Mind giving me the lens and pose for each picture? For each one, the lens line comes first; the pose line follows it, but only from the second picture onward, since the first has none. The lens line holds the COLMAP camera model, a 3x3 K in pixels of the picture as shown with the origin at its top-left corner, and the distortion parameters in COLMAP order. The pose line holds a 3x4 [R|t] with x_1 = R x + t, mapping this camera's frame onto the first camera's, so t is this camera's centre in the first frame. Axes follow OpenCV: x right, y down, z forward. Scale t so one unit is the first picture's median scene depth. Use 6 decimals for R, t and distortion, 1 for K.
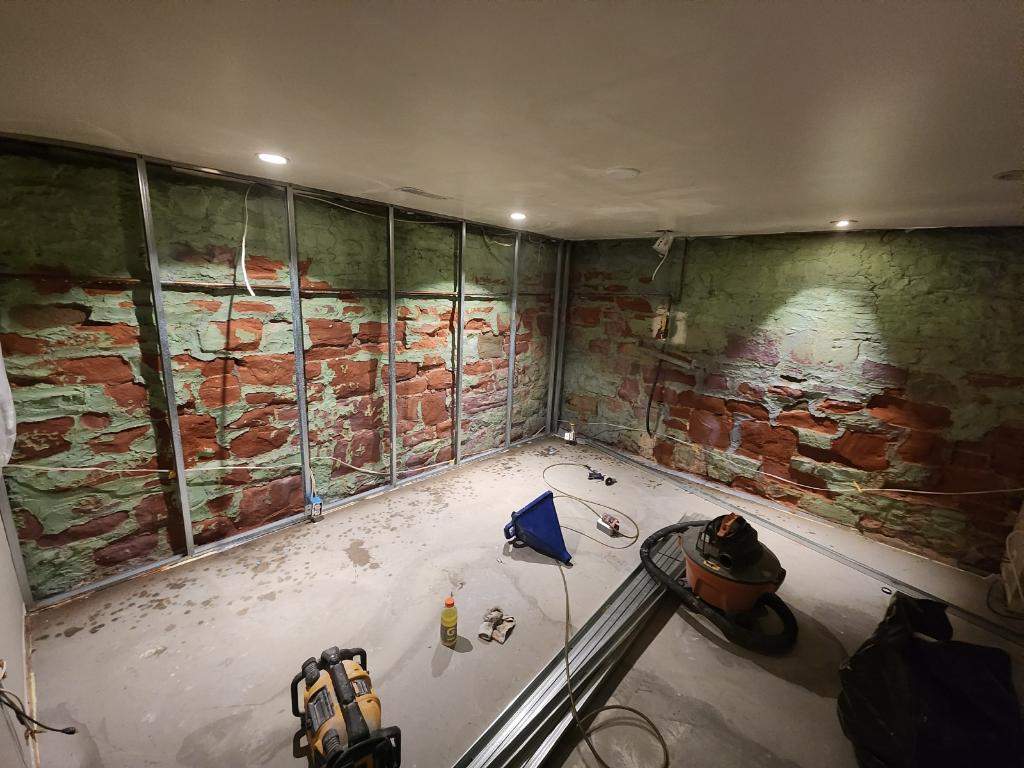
lens RADIAL K [[417.2, 0, 511.8], [0, 417.2, 380.7], [0, 0, 1]] dist [0.003815, -0.005425]
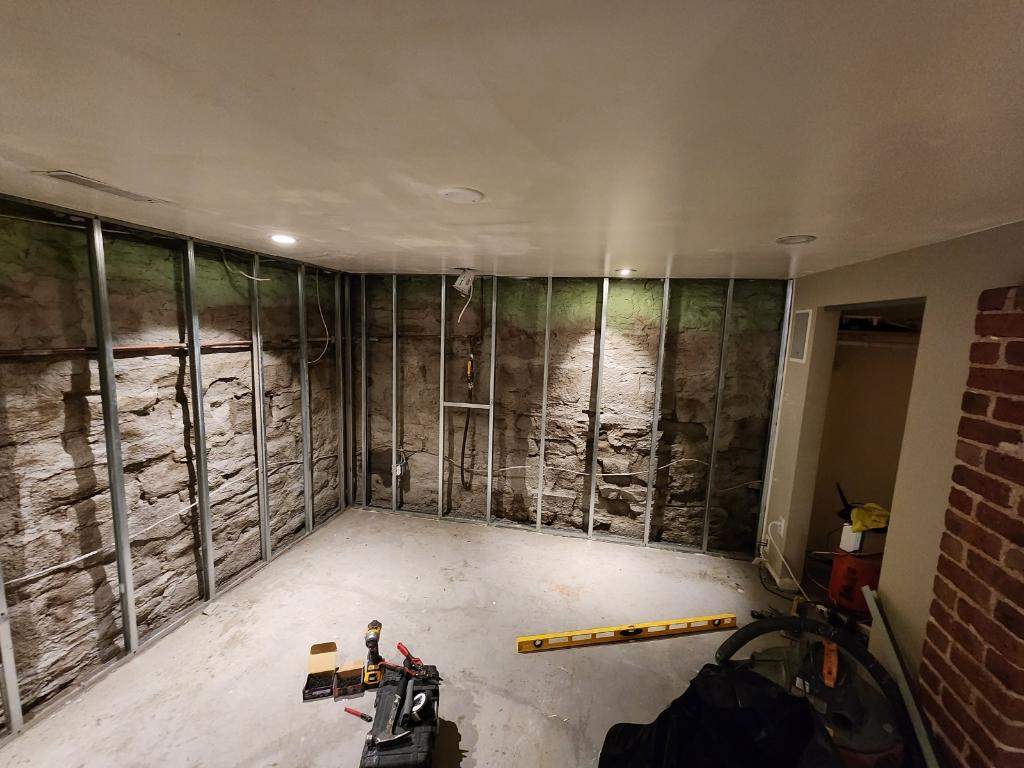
lens RADIAL K [[417.2, 0, 510.8], [0, 417.2, 381.6], [0, 0, 1]] dist [0.003815, -0.005425]
pose [[0.858780, -0.086090, 0.505060, -0.030225], [0.118303, 0.992462, -0.031988, -0.074280], [-0.498499, 0.087221, 0.862491, 0.187837]]
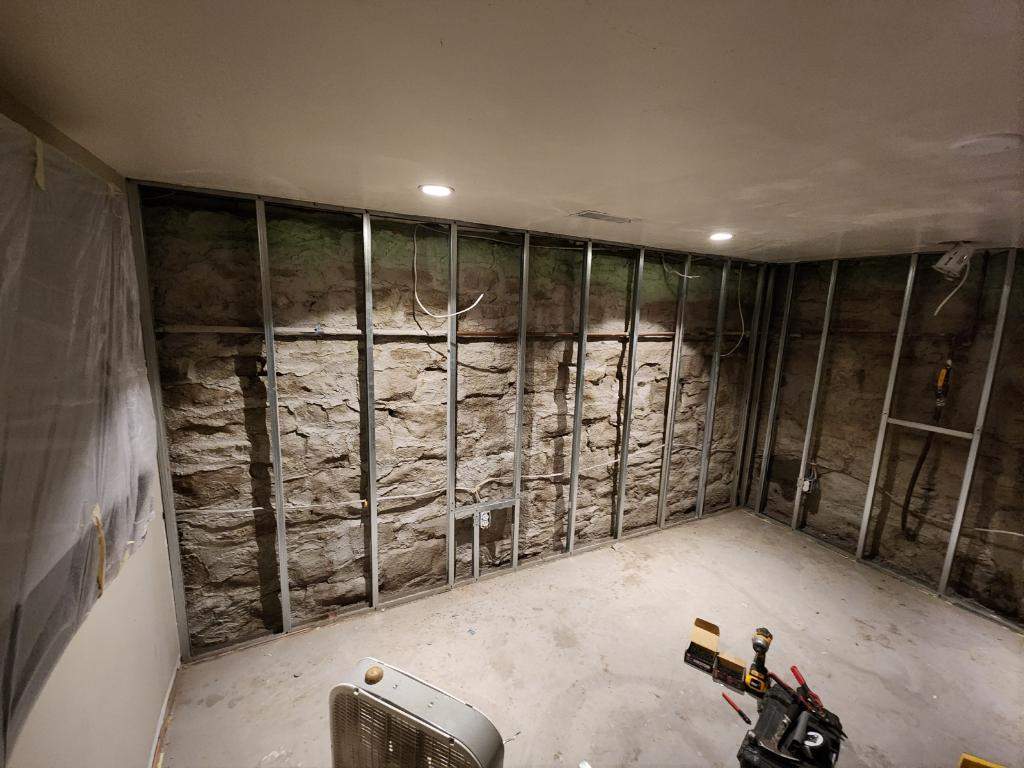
lens RADIAL K [[417.2, 0, 512.6], [0, 417.2, 381.1], [0, 0, 1]] dist [0.003815, -0.005425]
pose [[0.940493, 0.038351, -0.337643, -0.068952], [-0.059374, 0.996872, -0.052156, -0.062944], [0.334586, 0.069100, 0.939828, 0.159008]]
